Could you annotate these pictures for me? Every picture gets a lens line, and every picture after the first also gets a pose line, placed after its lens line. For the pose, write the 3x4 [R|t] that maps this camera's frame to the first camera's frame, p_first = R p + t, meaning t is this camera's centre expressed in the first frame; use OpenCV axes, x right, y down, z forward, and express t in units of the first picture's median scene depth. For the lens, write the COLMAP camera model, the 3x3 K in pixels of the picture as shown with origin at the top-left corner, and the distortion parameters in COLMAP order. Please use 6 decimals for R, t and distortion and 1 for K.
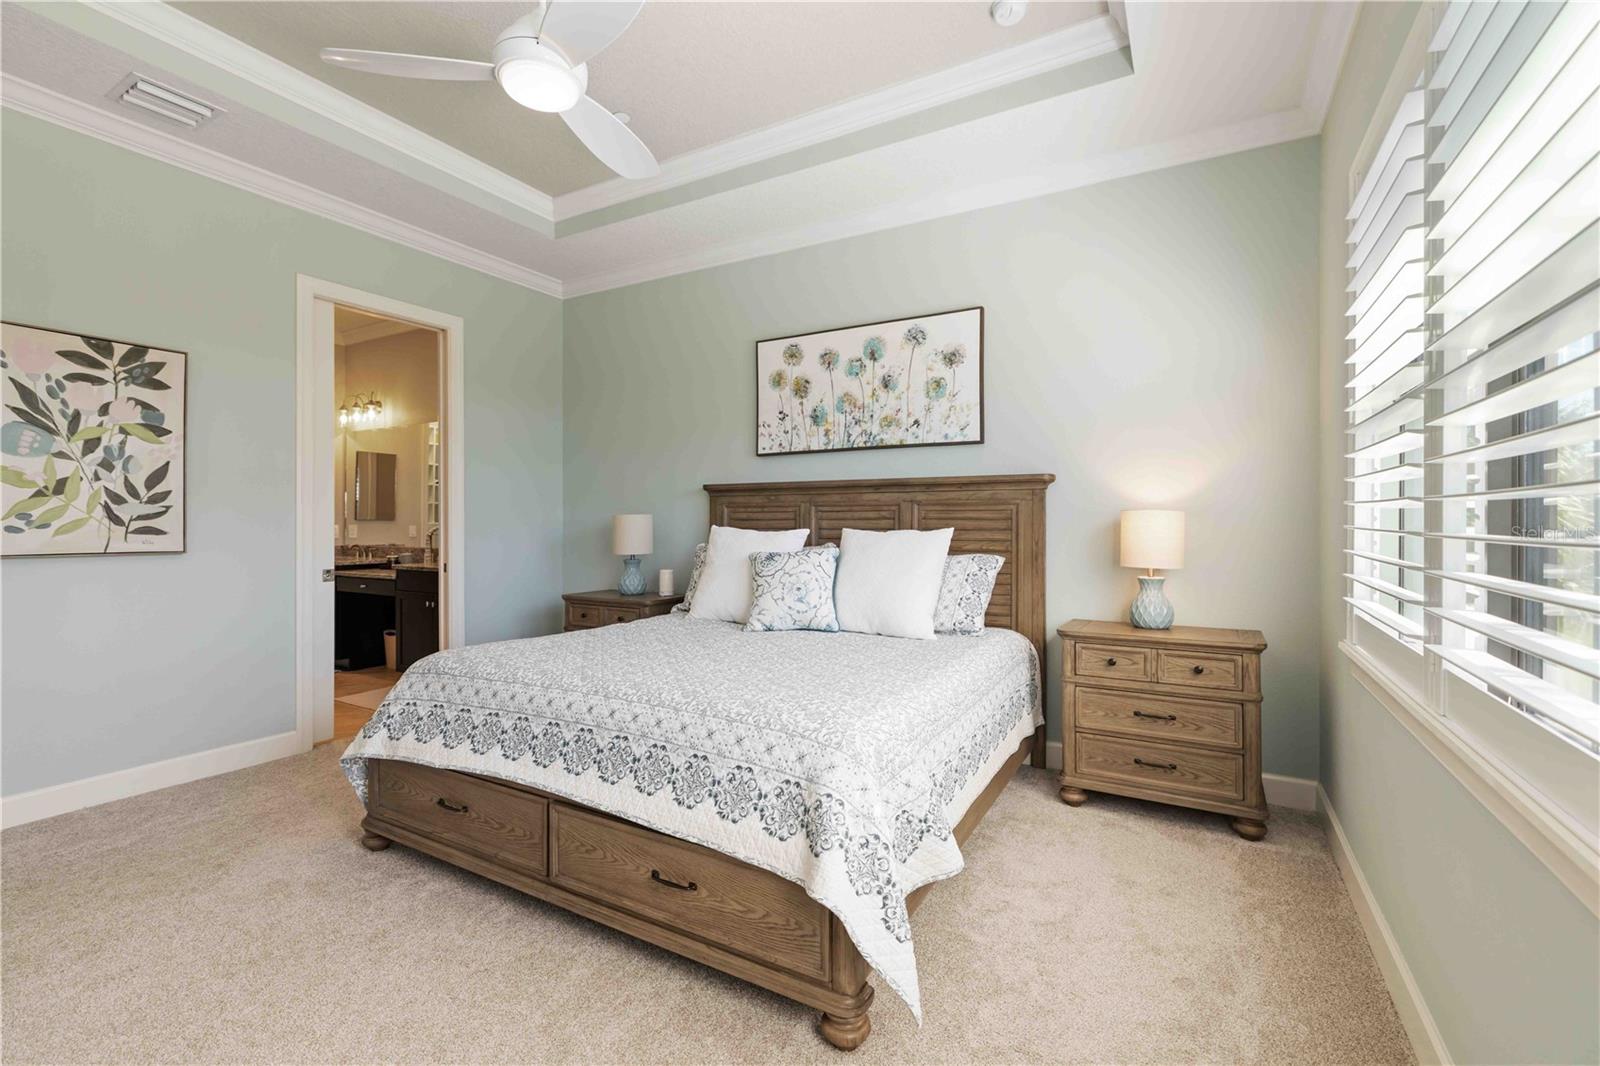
lens RADIAL K [[691.7, 0, 800.9], [0, 691.7, 527.3], [0, 0, 1]] dist [0.002836, -0.000195]
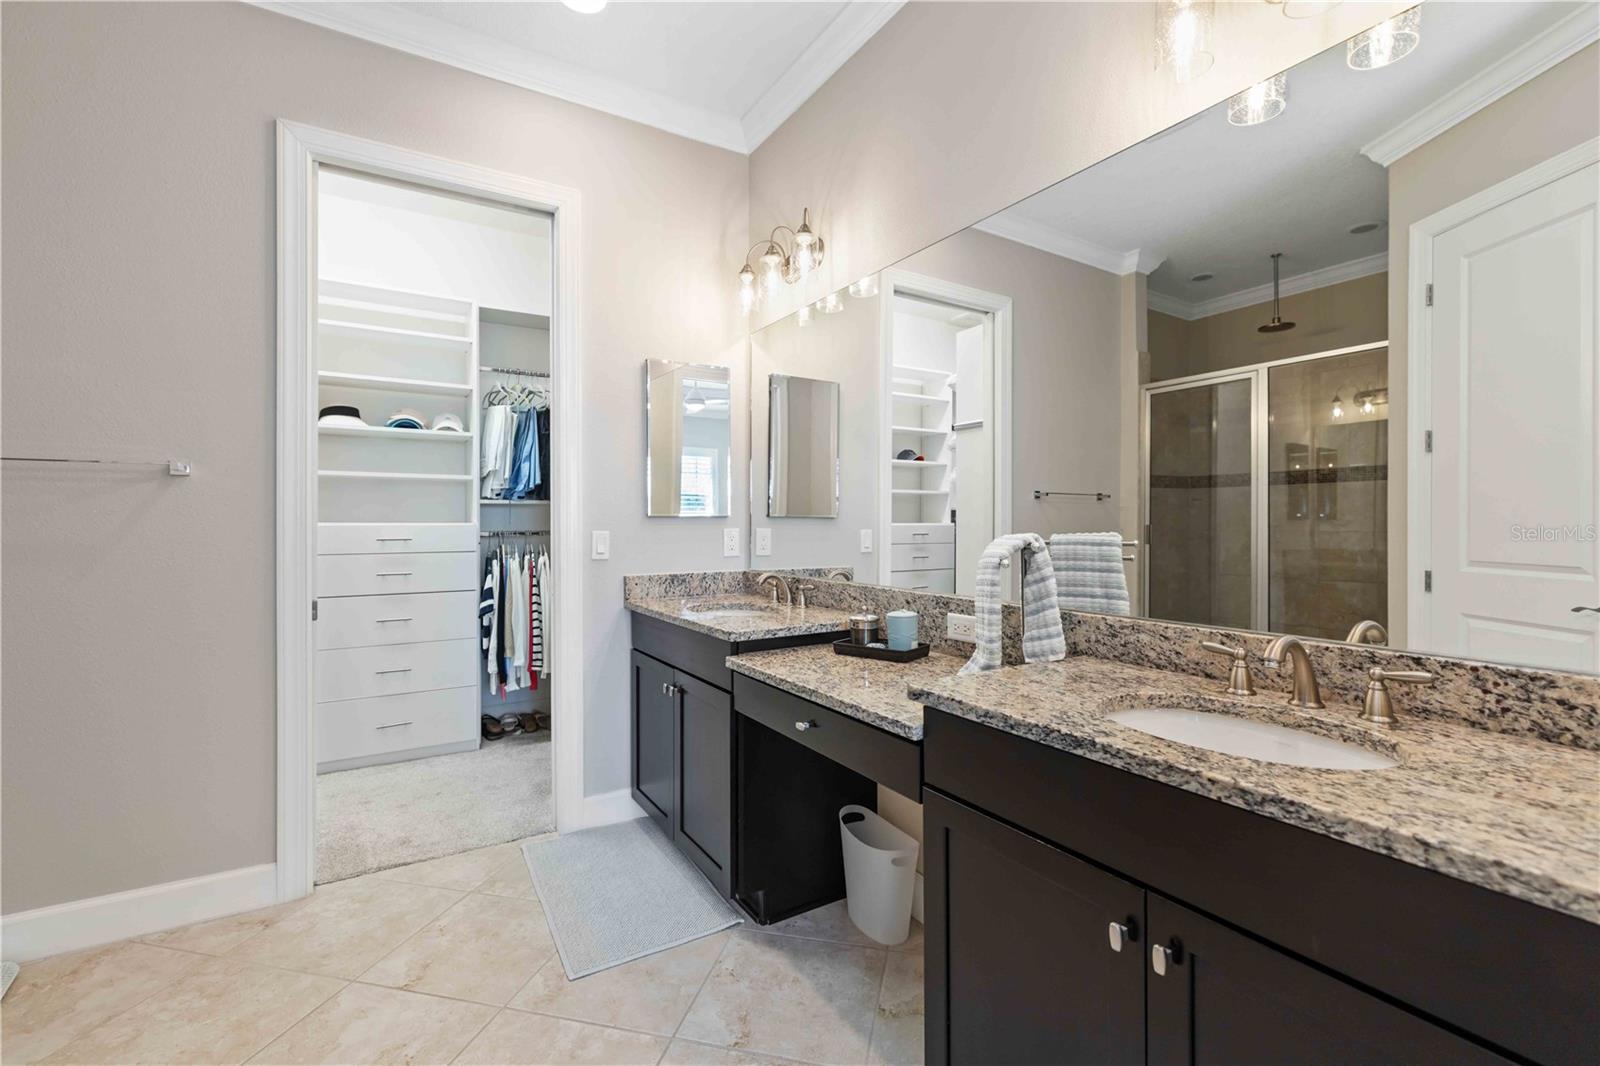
lens RADIAL K [[691.7, 0, 804.4], [0, 691.7, 526.7], [0, 0, 1]] dist [0.002836, -0.000195]
pose [[0.882274, 0.003285, -0.470725, -0.420099], [-0.003686, 0.999993, 0.000070, -0.004233], [0.470722, 0.001673, 0.882280, 0.627886]]
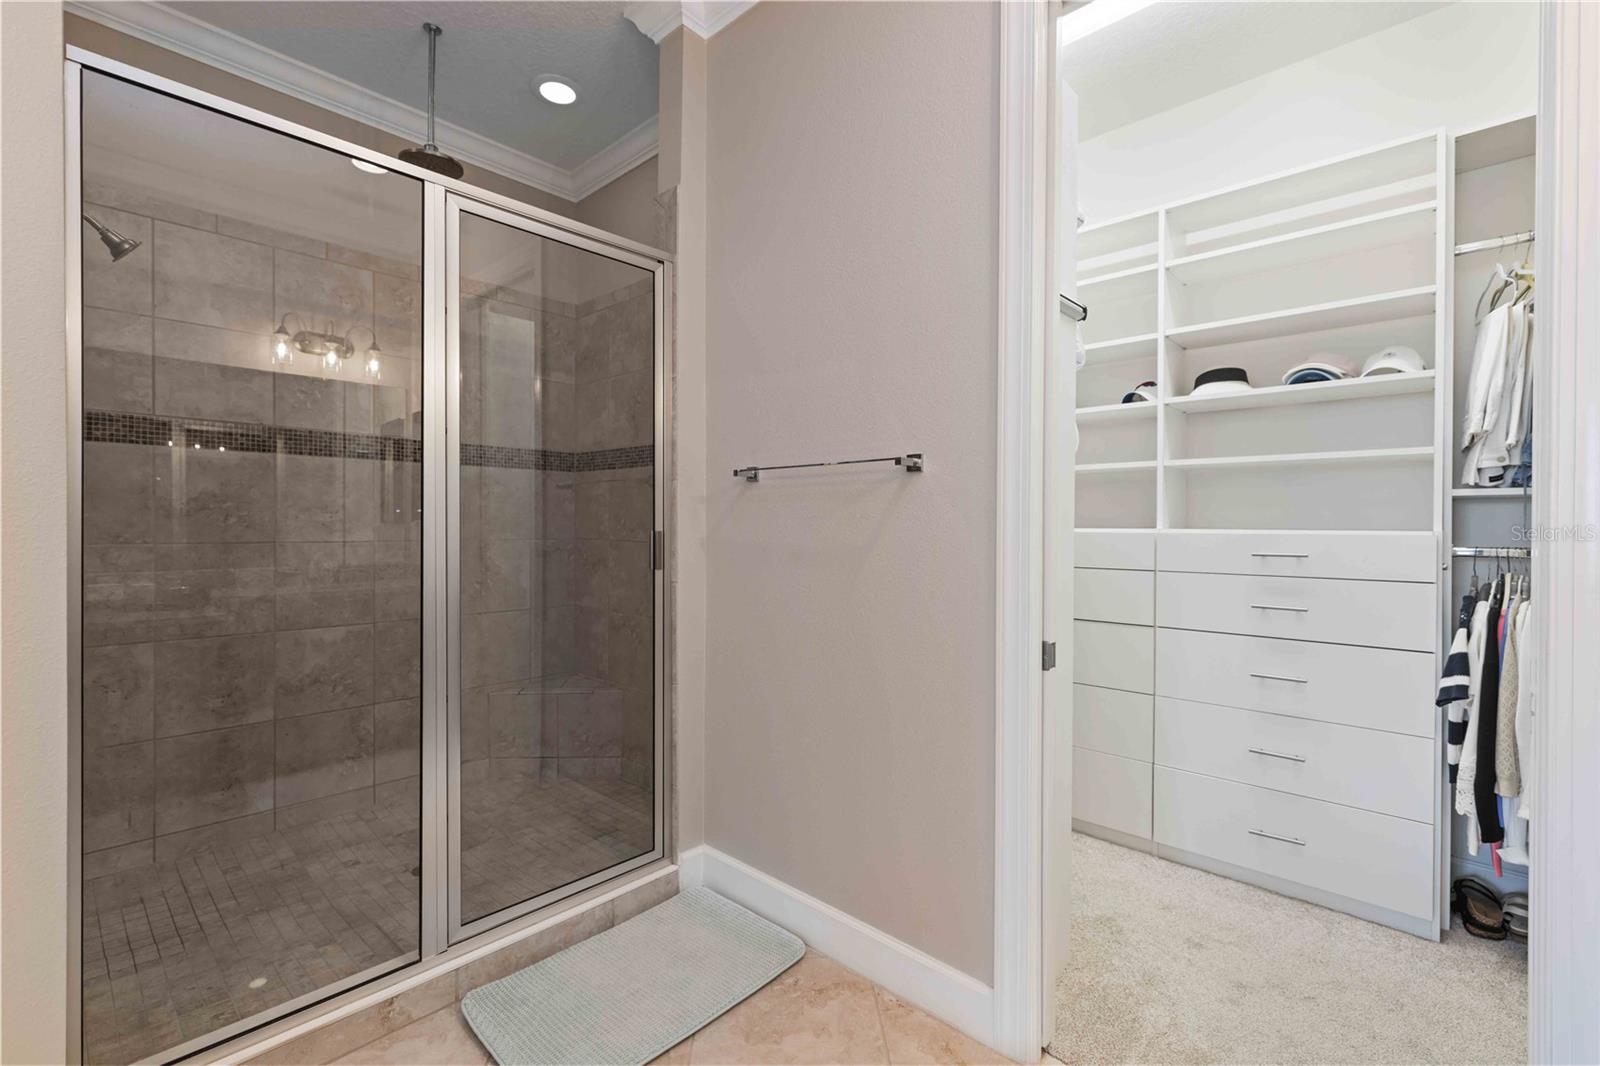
lens RADIAL K [[691.7, 0, 811.4], [0, 691.7, 534.3], [0, 0, 1]] dist [0.002836, -0.000195]
pose [[-0.237585, 0.011873, -0.971294, -0.560438], [-0.009773, 0.999845, 0.014613, -0.006925], [0.971318, 0.012964, -0.237432, 0.811300]]
